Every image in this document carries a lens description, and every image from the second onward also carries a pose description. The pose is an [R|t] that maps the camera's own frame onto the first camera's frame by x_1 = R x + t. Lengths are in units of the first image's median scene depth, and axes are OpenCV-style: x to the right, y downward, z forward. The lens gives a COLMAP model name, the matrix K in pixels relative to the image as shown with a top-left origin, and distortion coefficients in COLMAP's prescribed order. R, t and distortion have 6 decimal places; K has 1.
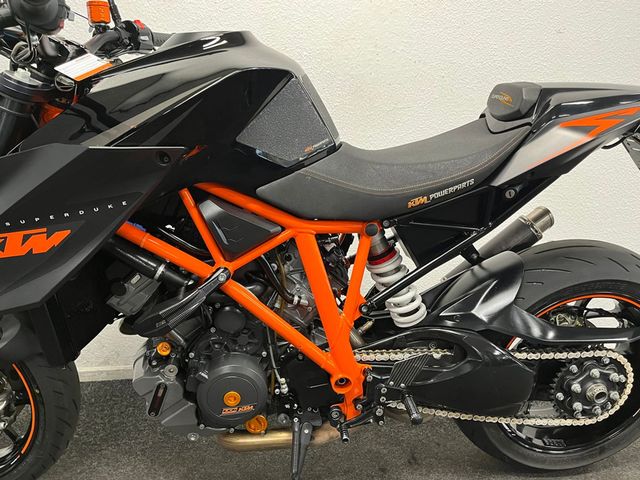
lens RADIAL K [[488.6, 0, 324.5], [0, 488.6, 240.7], [0, 0, 1]] dist [0.021334, -0.027824]
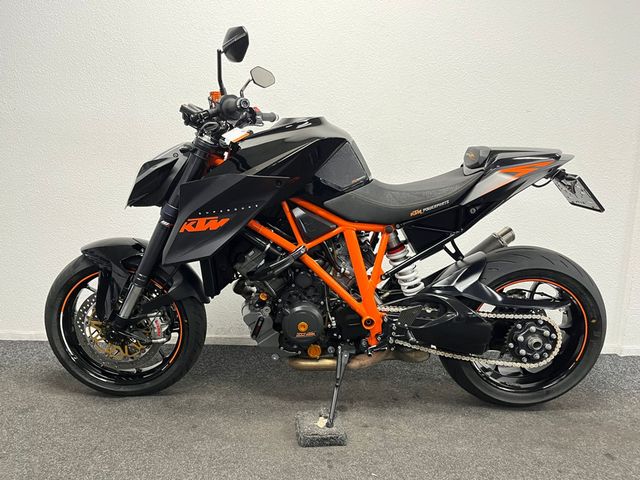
lens RADIAL K [[488.6, 0, 317.4], [0, 488.6, 241.0], [0, 0, 1]] dist [0.021334, -0.027824]
pose [[0.996089, 0.032625, -0.082114, -0.010313], [-0.040793, 0.994166, -0.099849, 0.190996], [0.078378, 0.102808, 0.991609, -0.677995]]
